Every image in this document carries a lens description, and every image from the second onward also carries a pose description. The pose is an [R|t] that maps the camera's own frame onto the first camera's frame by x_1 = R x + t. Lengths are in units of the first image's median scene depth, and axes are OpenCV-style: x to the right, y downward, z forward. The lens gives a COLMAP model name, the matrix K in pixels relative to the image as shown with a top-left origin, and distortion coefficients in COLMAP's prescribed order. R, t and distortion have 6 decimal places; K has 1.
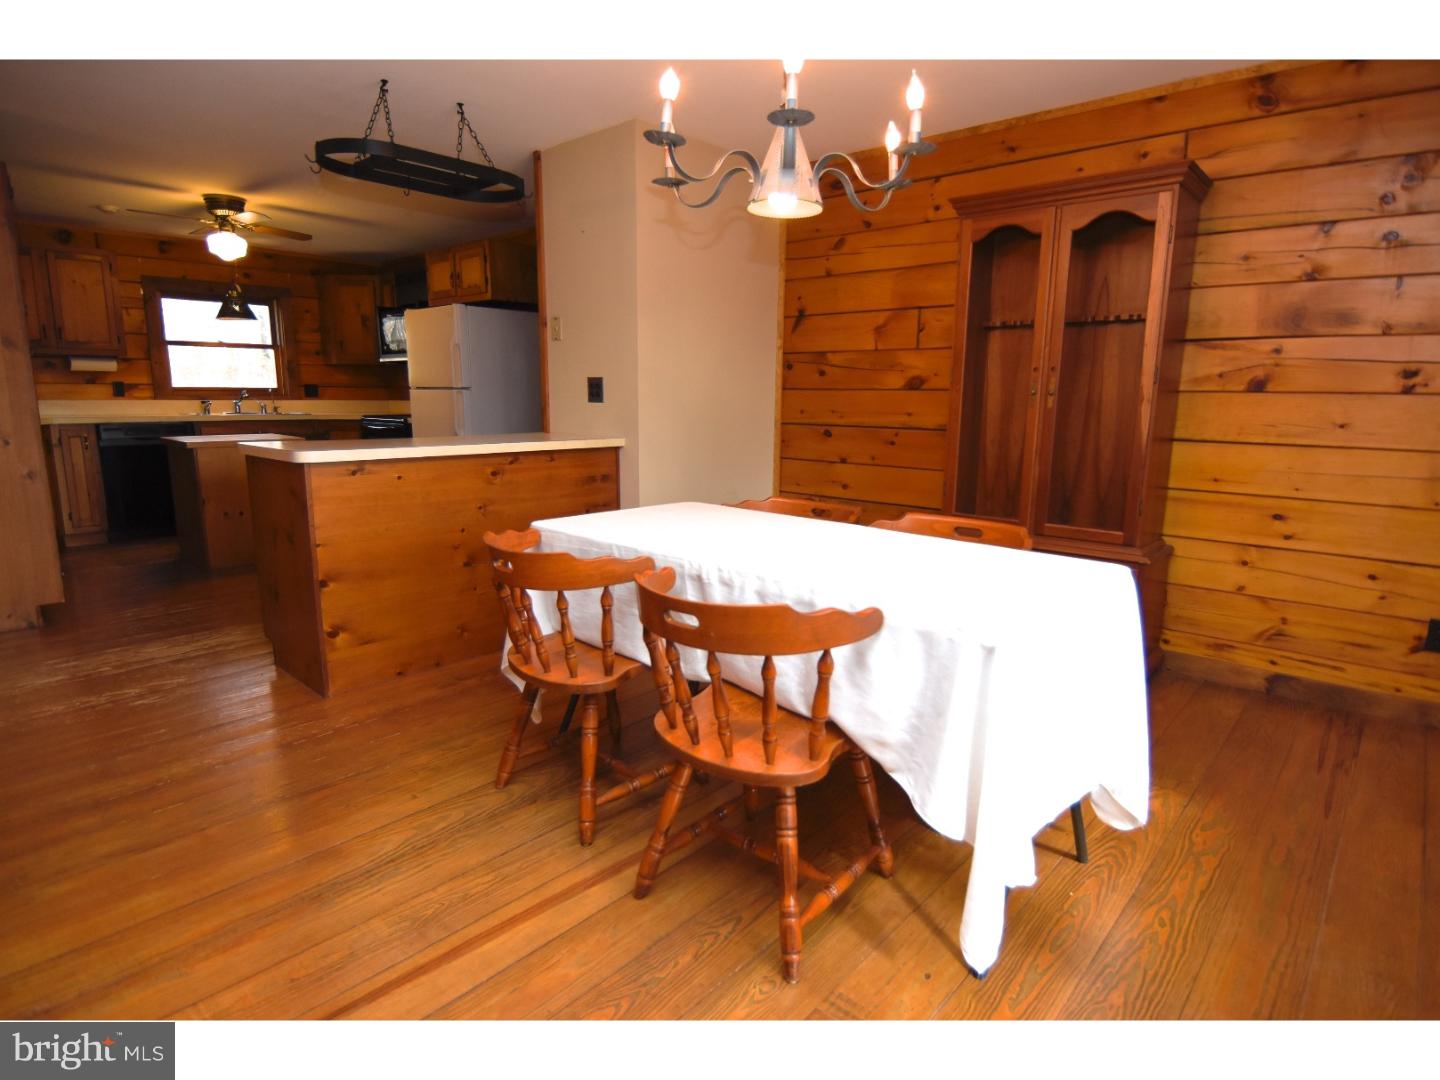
lens RADIAL K [[763.7, 0, 721.4], [0, 763.7, 541.2], [0, 0, 1]] dist [-0.010915, -0.006875]
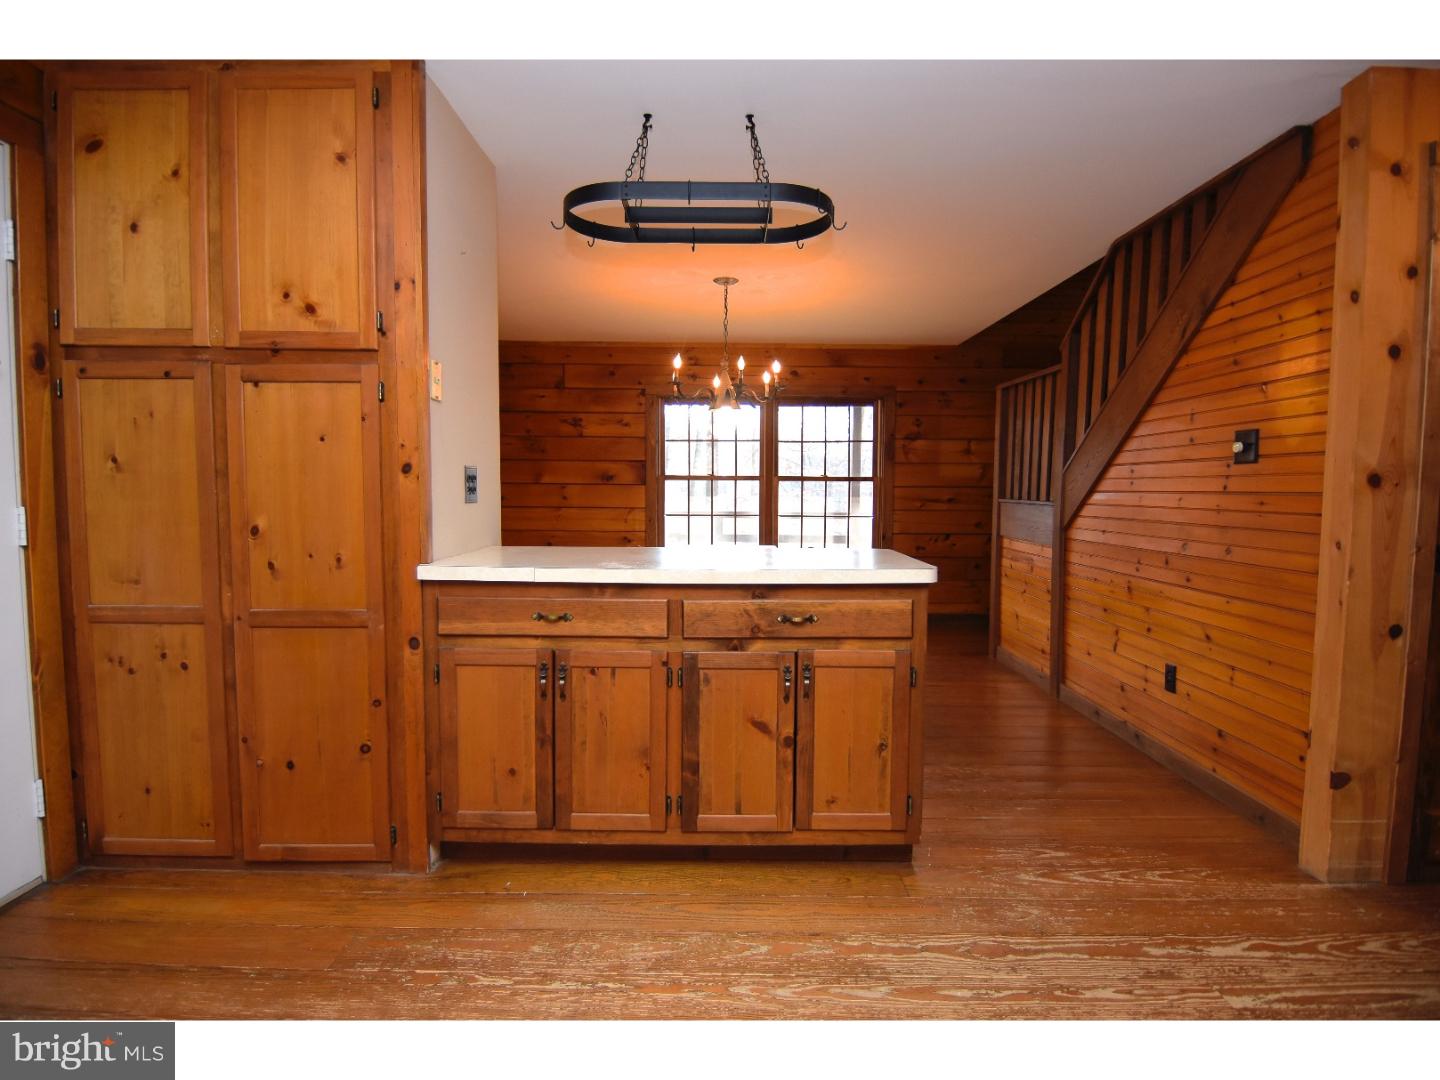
lens RADIAL K [[763.7, 0, 721.6], [0, 763.7, 540.8], [0, 0, 1]] dist [-0.010915, -0.006875]
pose [[-0.659814, -0.066442, 0.748486, -1.039730], [0.131337, 0.970553, 0.201932, -0.323870], [-0.739862, 0.231541, -0.631658, 1.594599]]
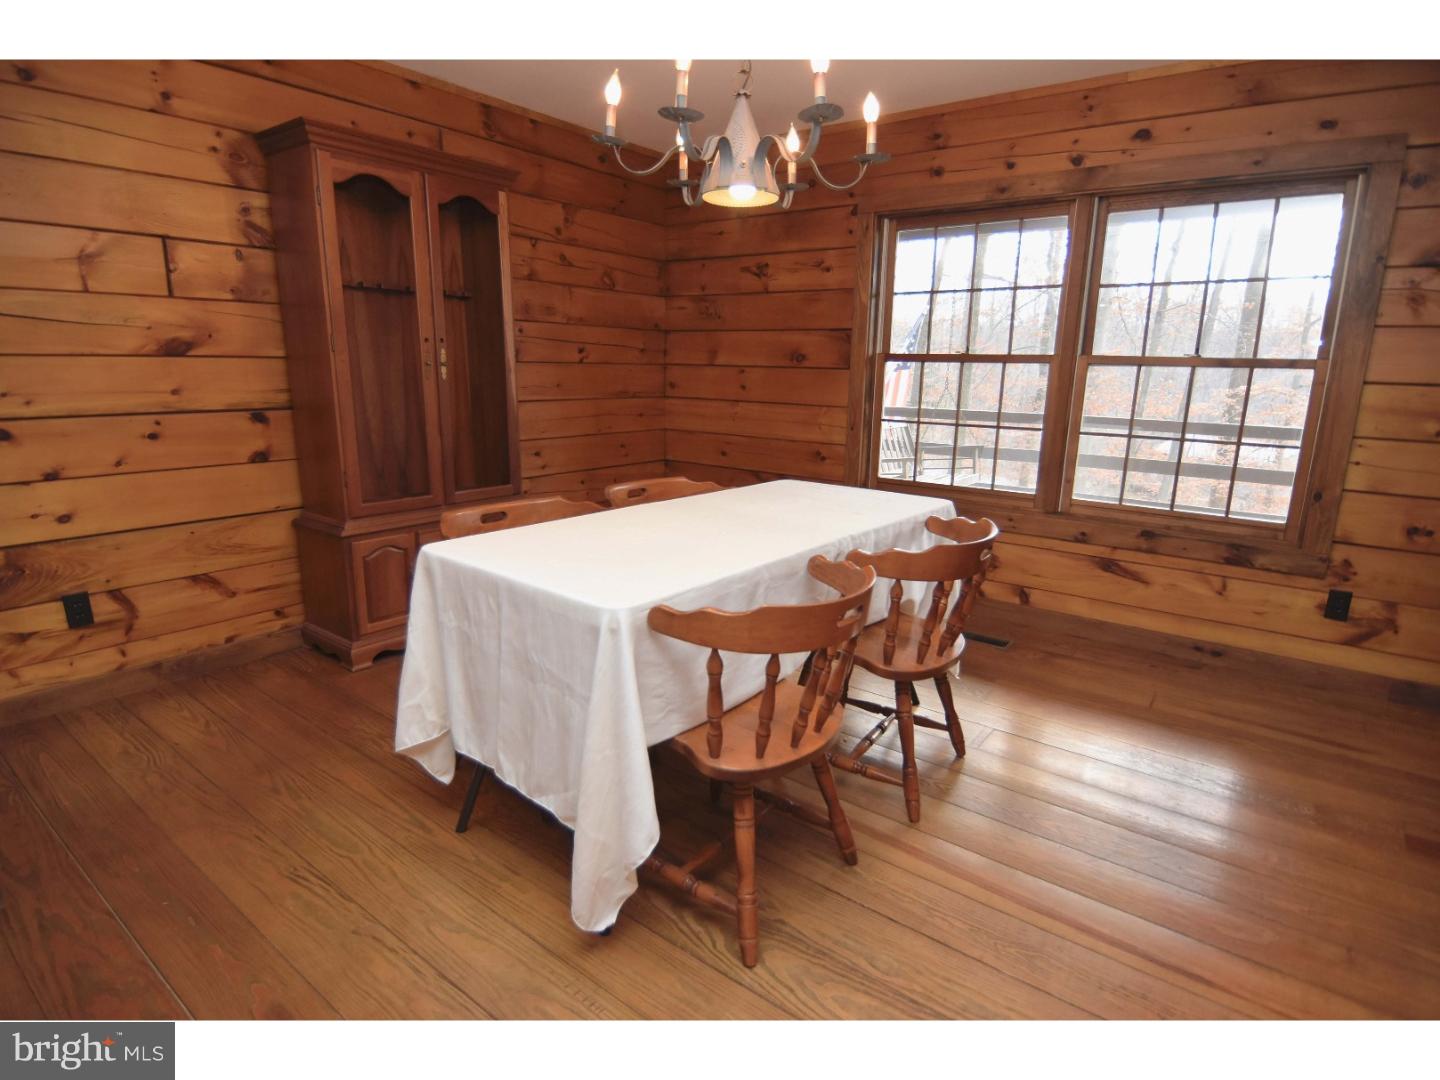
lens RADIAL K [[763.7, 0, 719.8], [0, 763.7, 544.6], [0, 0, 1]] dist [-0.010915, -0.006875]
pose [[-0.074672, -0.238611, 0.968240, -0.638323], [0.170315, 0.953633, 0.248147, -0.156321], [-0.982556, 0.183435, -0.030570, 0.723297]]
